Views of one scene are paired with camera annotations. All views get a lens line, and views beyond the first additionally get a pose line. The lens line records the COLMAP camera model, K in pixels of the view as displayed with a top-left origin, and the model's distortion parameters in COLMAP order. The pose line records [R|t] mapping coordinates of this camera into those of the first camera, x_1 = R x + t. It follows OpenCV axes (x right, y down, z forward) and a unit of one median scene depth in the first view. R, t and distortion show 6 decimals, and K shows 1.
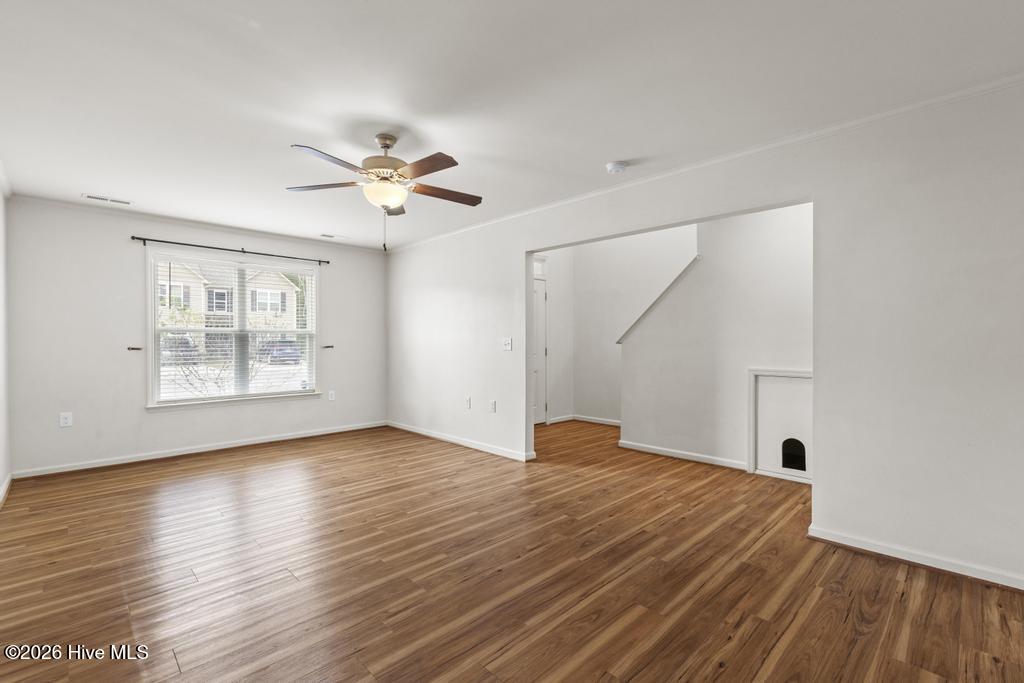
lens RADIAL K [[456.4, 0, 511.2], [0, 456.4, 340.9], [0, 0, 1]] dist [0.000606, -0.000632]
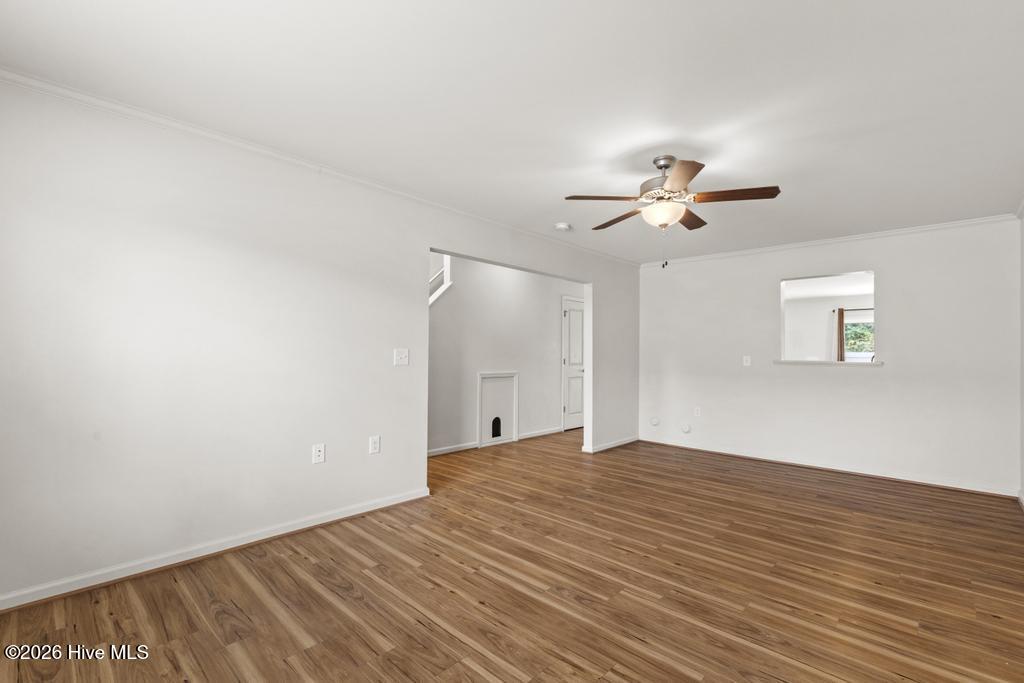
lens RADIAL K [[456.4, 0, 525.5], [0, 456.4, 361.8], [0, 0, 1]] dist [0.000606, -0.000632]
pose [[-0.047417, -0.016730, 0.998735, -0.958935], [-0.005993, 0.999846, 0.016465, 0.003642], [-0.998857, -0.005205, -0.047510, 1.030053]]
